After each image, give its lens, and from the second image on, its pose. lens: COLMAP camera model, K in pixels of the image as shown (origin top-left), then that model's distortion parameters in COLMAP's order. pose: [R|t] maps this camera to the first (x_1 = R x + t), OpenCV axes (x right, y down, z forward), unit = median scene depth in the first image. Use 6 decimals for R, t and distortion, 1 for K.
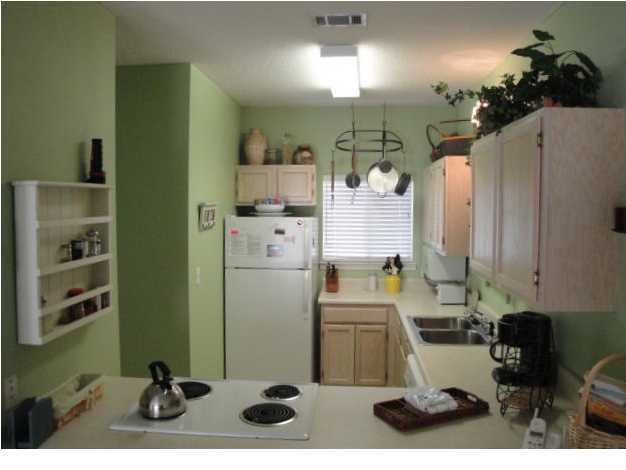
lens RADIAL K [[521.7, 0, 312.4], [0, 521.7, 235.2], [0, 0, 1]] dist [-0.116705, 0.000143]
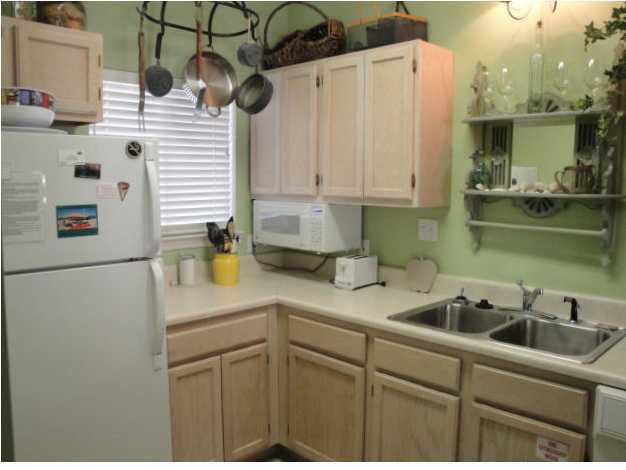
lens RADIAL K [[521.7, 0, 312.9], [0, 521.7, 232.1], [0, 0, 1]] dist [-0.116705, 0.000143]
pose [[0.652573, -0.078233, 0.753677, -0.234751], [0.042586, 0.996870, 0.066604, 0.019967], [-0.756529, -0.011368, 0.653862, 0.588545]]
